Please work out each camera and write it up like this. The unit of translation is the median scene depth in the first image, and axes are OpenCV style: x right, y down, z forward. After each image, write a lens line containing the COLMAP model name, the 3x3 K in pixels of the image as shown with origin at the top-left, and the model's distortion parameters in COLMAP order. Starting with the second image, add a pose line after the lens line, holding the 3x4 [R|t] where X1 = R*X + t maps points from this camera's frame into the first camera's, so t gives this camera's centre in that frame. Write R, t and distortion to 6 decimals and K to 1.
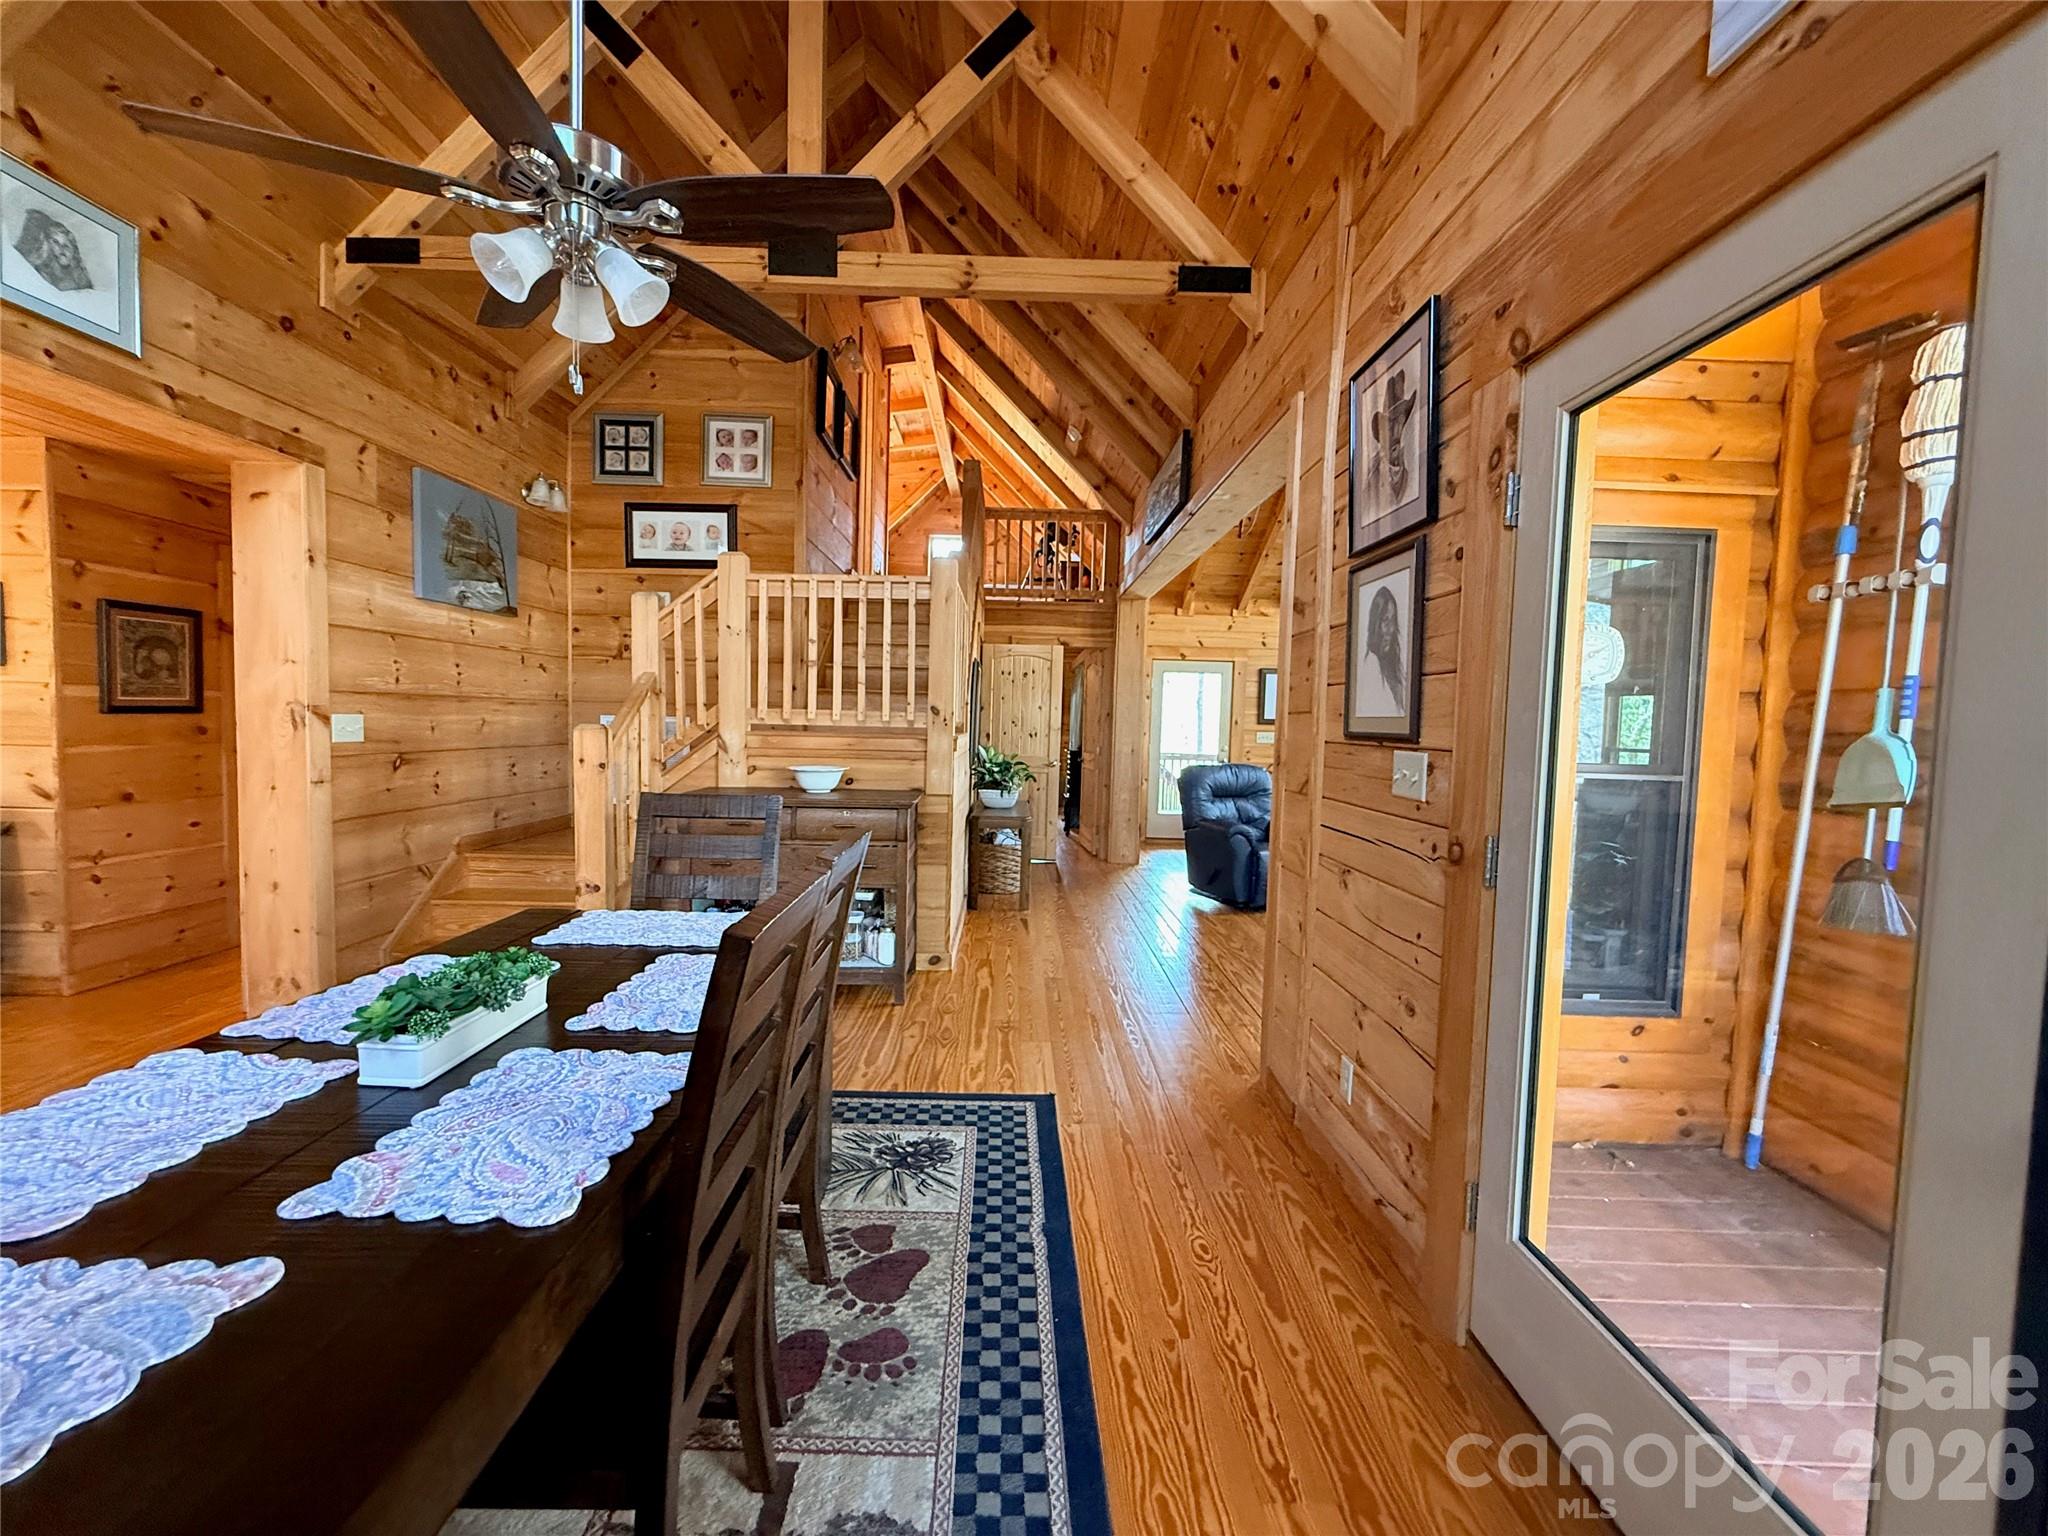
lens RADIAL K [[820.3, 0, 1017.9], [0, 820.3, 763.1], [0, 0, 1]] dist [0.003037, -0.000094]
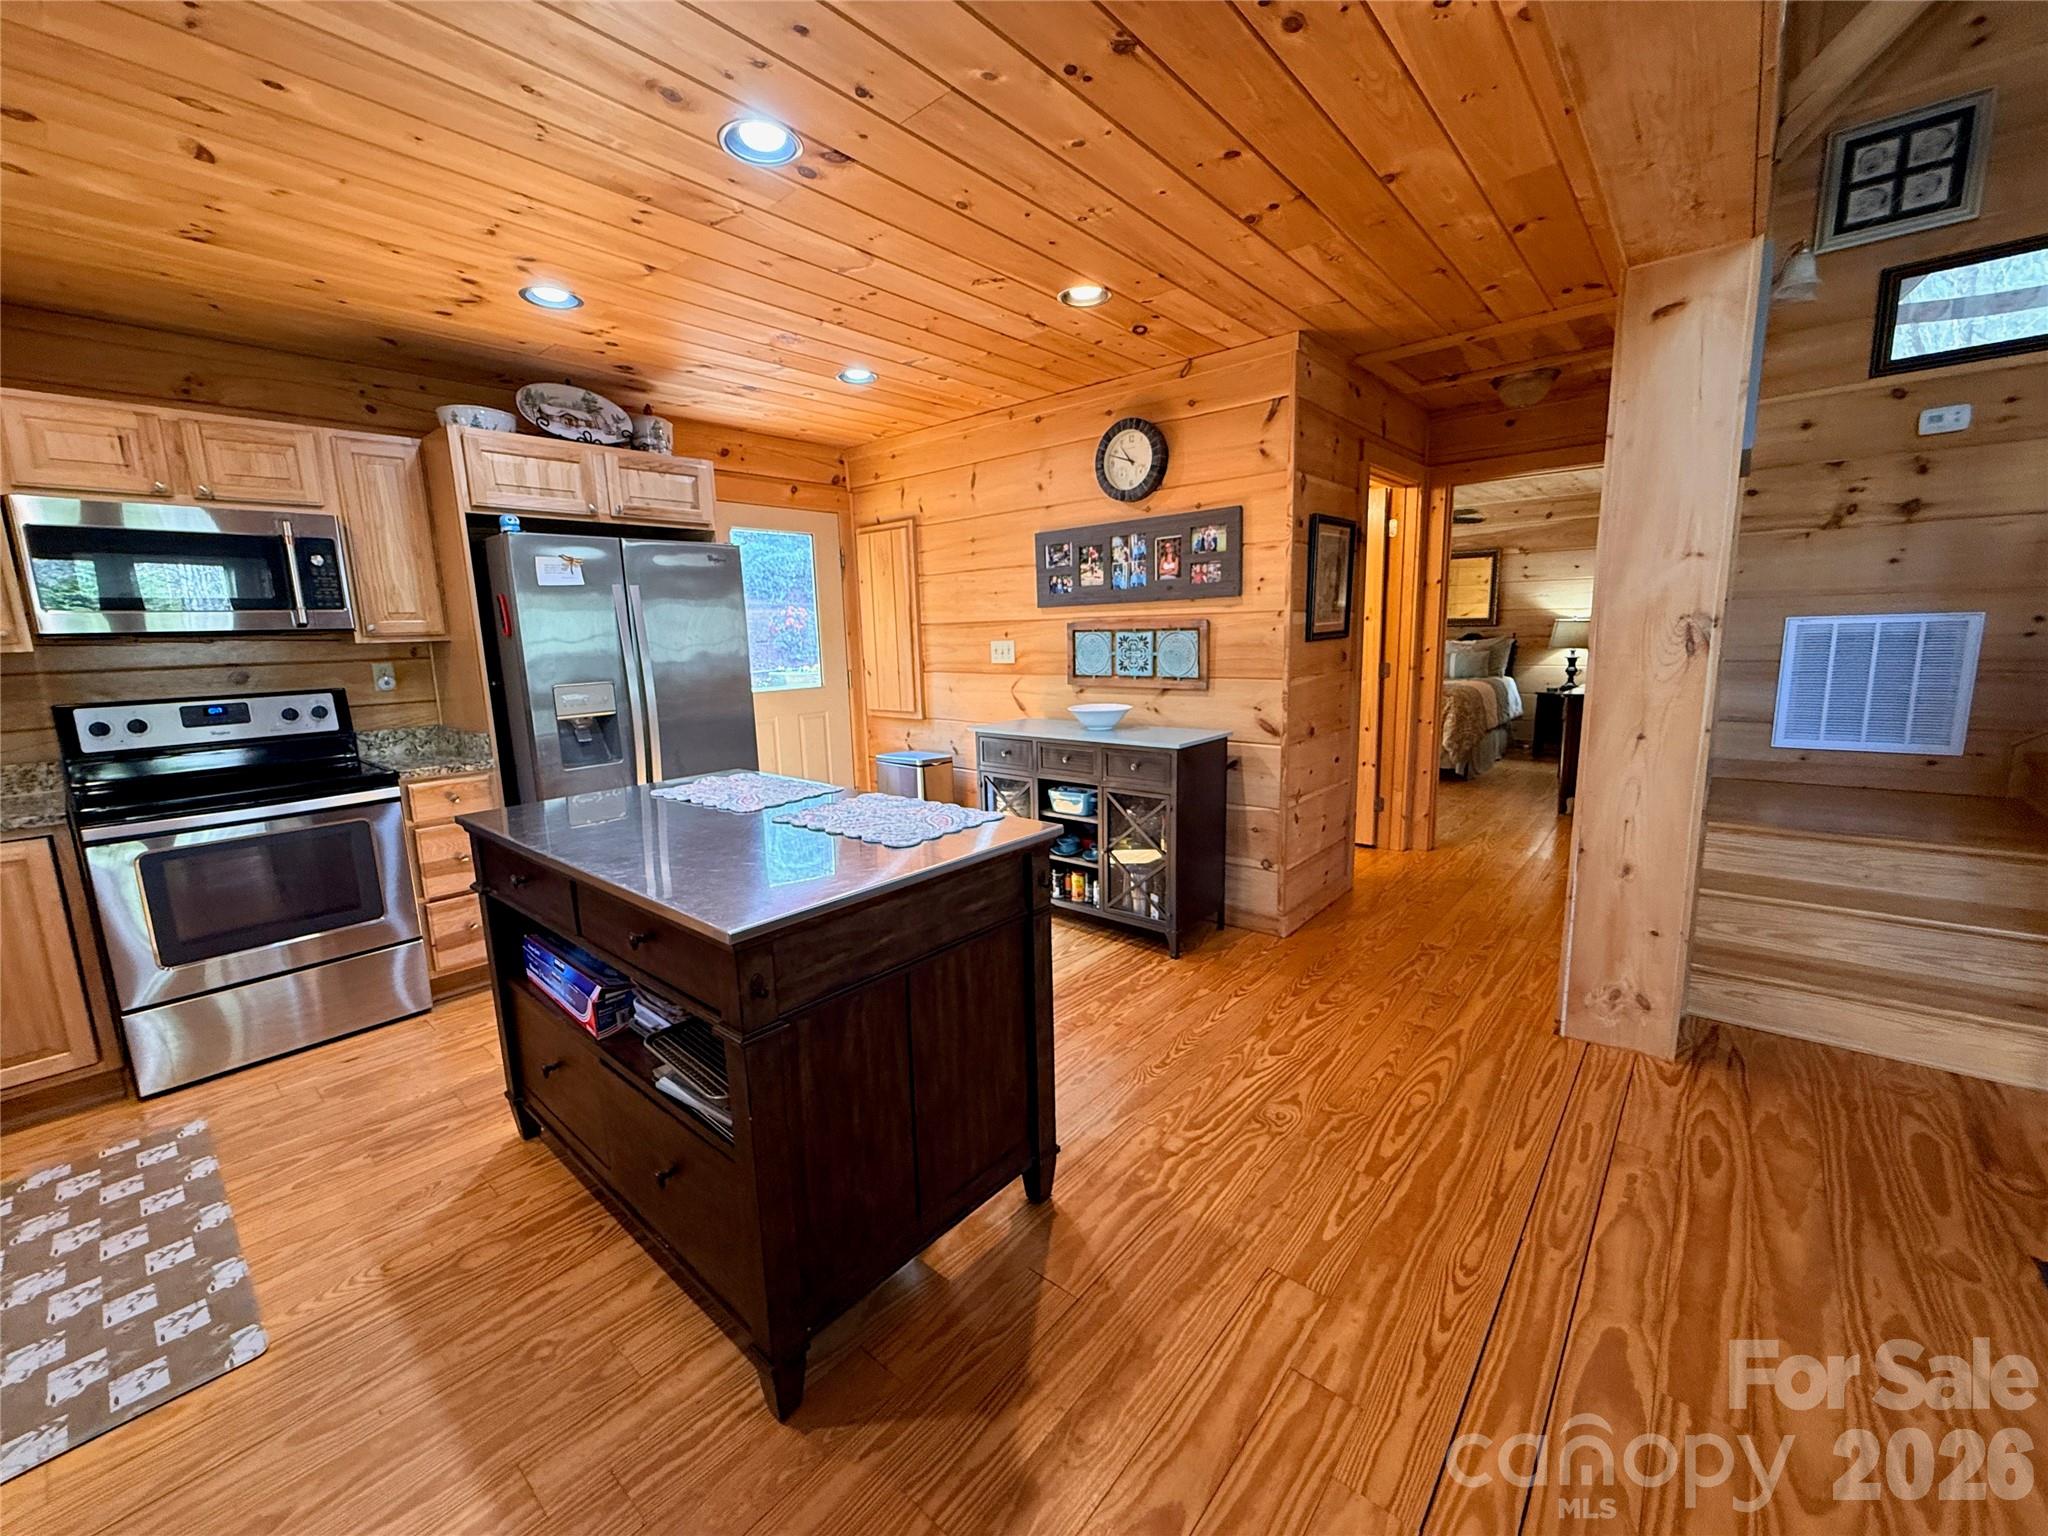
lens RADIAL K [[820.3, 0, 1013.8], [0, 820.3, 761.4], [0, 0, 1]] dist [0.003037, -0.000094]
pose [[0.747781, 0.059350, -0.661287, -0.773412], [0.013894, 0.994380, 0.104956, -0.029387], [0.663800, -0.087672, 0.742754, 0.090991]]
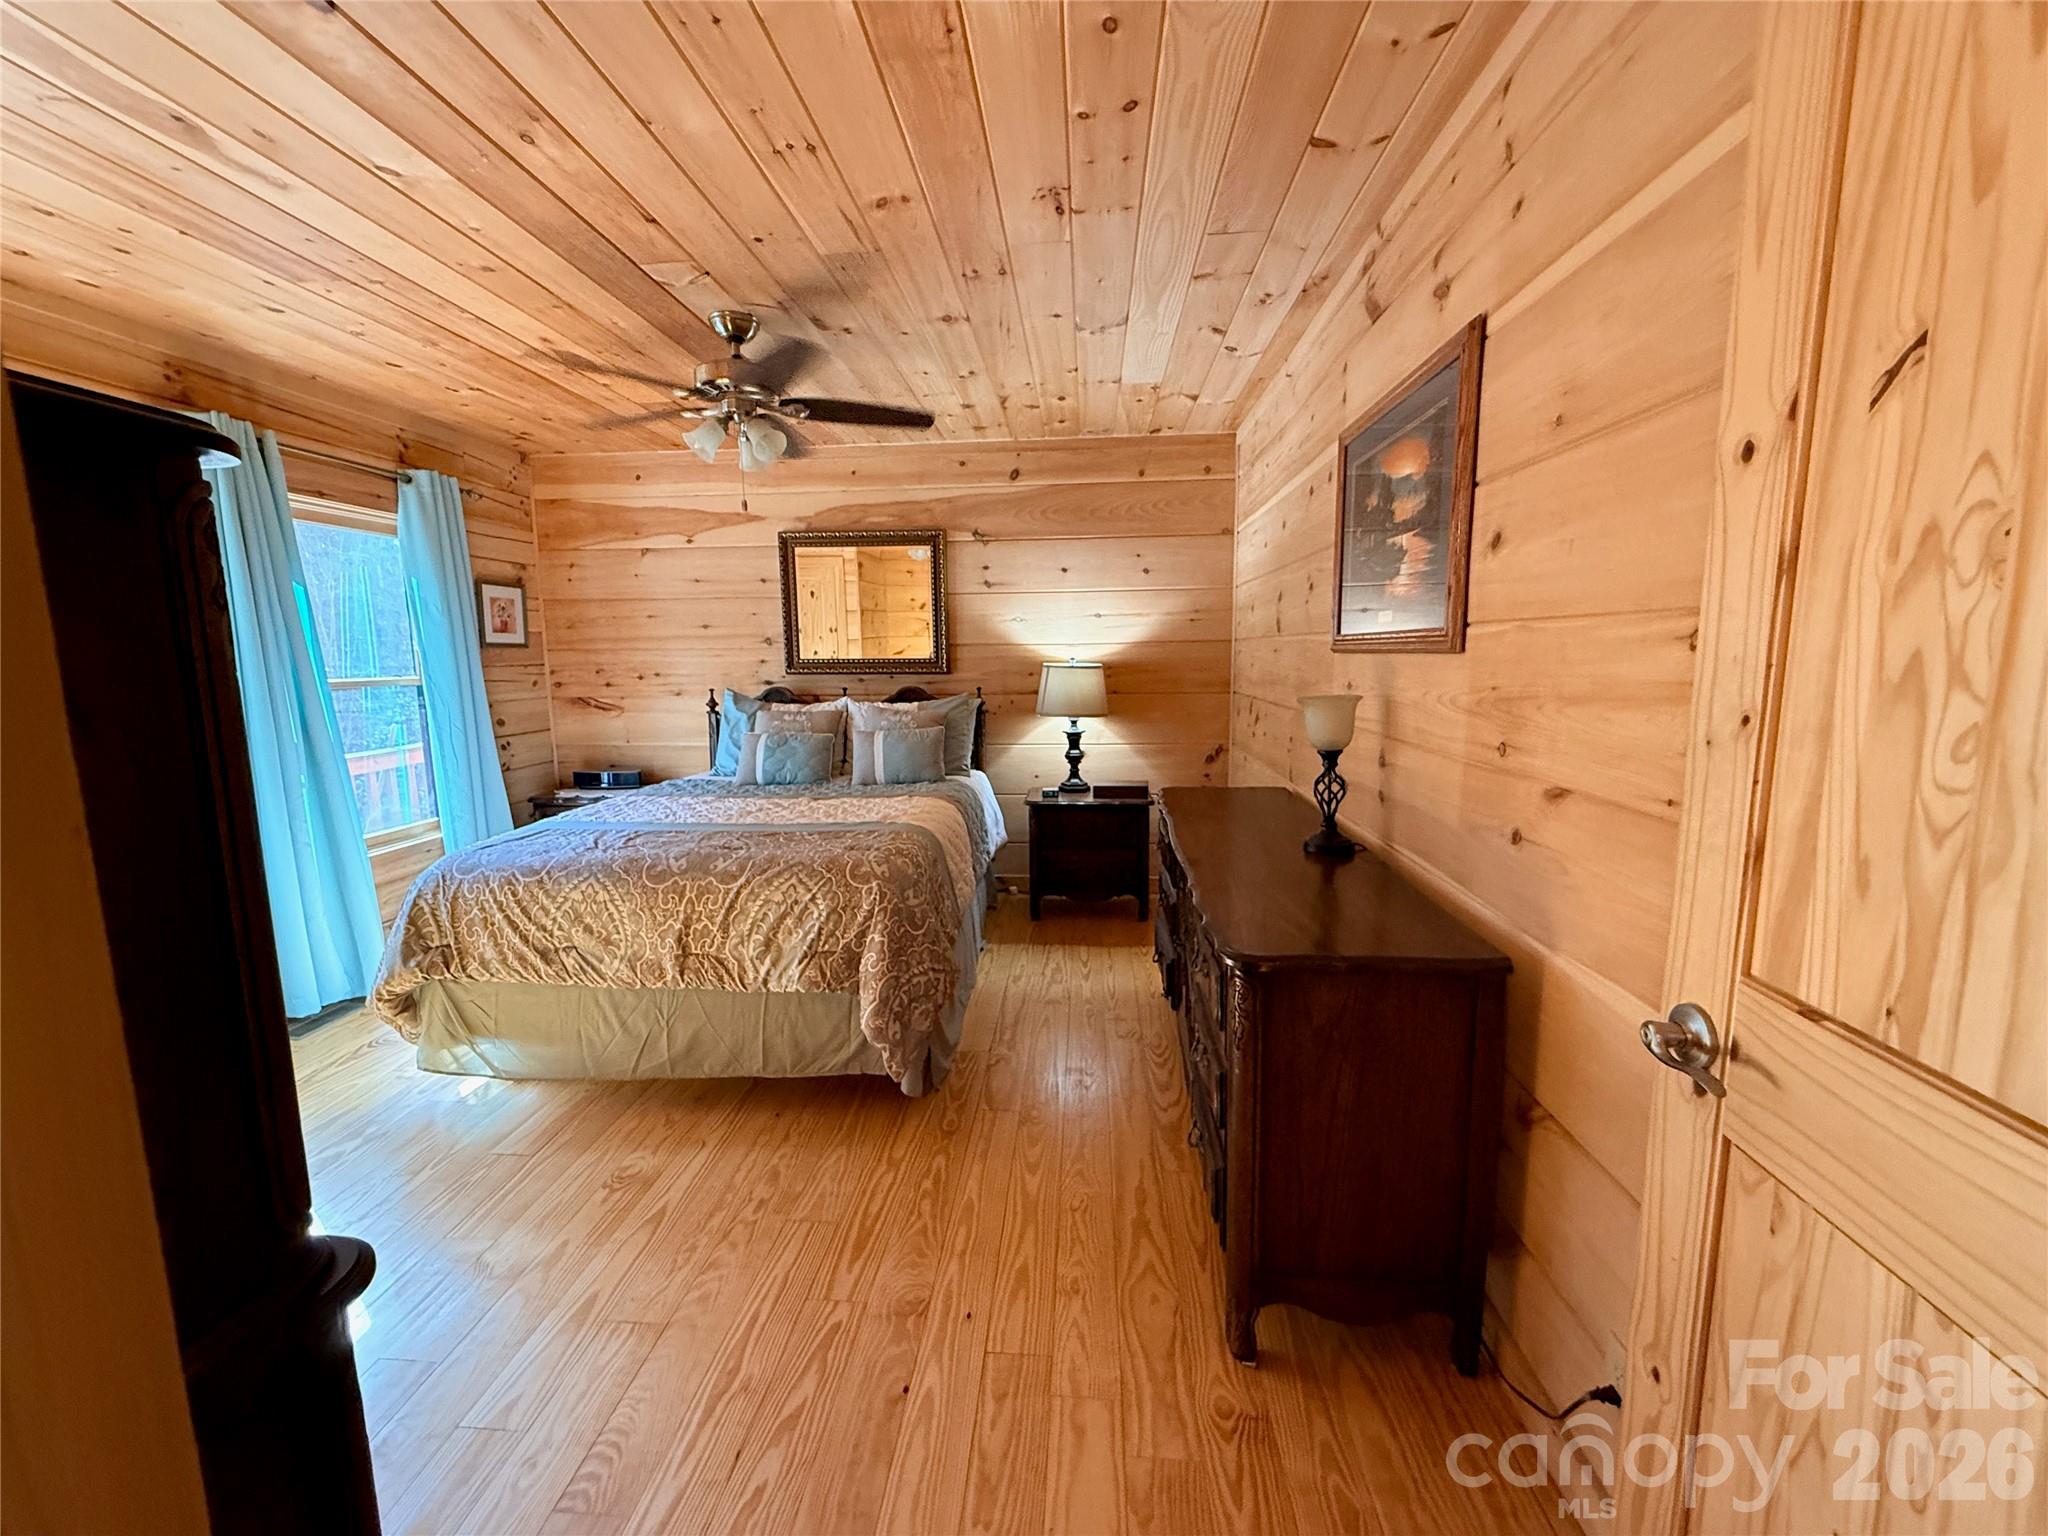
lens RADIAL K [[820.3, 0, 1020.6], [0, 820.3, 772.4], [0, 0, 1]] dist [0.003037, -0.000094]
pose [[0.995451, -0.025338, -0.091845, -0.874124], [0.033752, 0.995257, 0.091243, -0.054463], [0.089097, -0.093928, 0.991584, 0.542591]]
